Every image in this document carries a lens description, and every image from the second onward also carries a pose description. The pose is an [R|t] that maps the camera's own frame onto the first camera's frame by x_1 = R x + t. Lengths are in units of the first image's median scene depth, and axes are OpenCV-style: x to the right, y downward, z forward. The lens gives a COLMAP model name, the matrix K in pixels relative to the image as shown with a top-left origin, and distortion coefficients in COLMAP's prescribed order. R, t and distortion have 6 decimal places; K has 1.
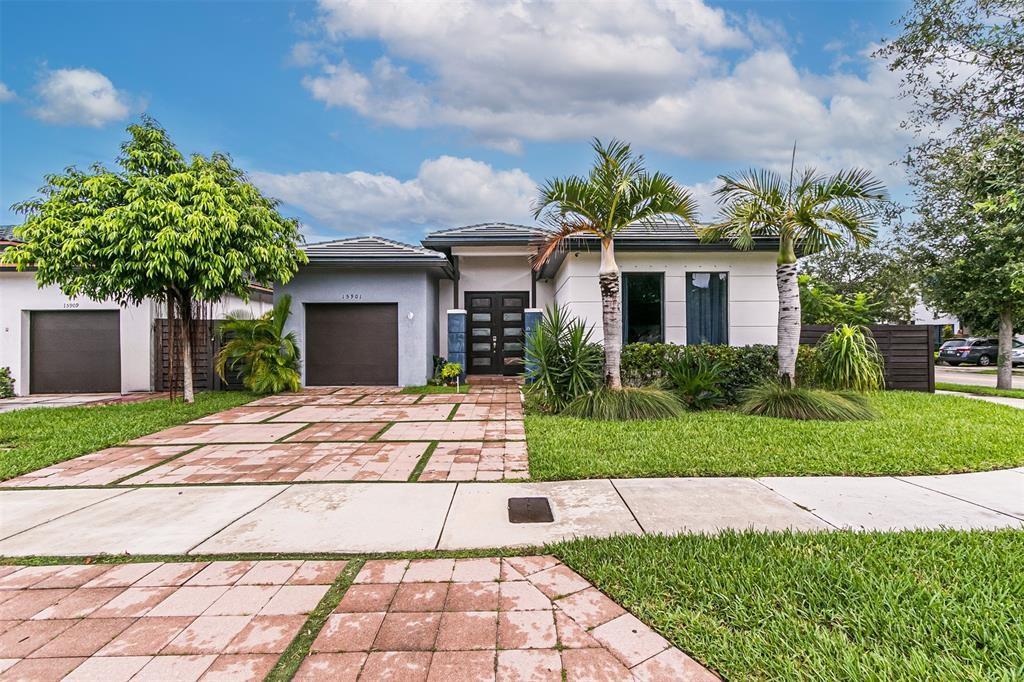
lens RADIAL K [[463.6, 0, 518.6], [0, 463.6, 342.0], [0, 0, 1]] dist [0.003046, 0.000578]
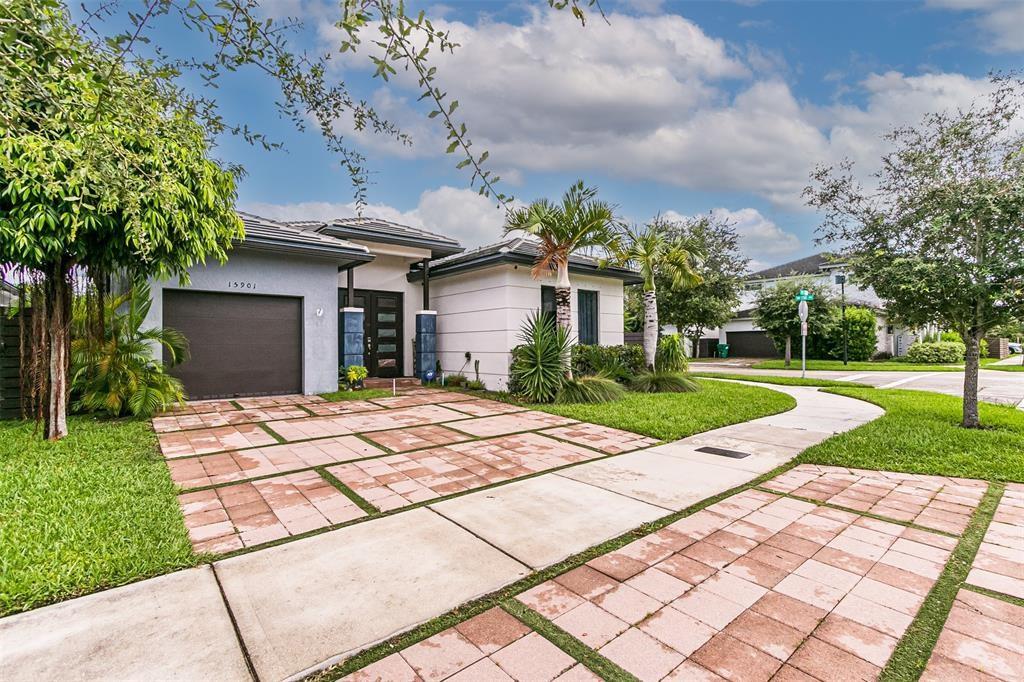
lens RADIAL K [[463.6, 0, 518.6], [0, 463.6, 342.0], [0, 0, 1]] dist [0.003046, 0.000578]
pose [[0.776796, 0.003927, 0.629741, -1.393843], [0.000616, 0.999975, -0.006996, 0.013612], [-0.629752, 0.005822, 0.776774, 0.238977]]
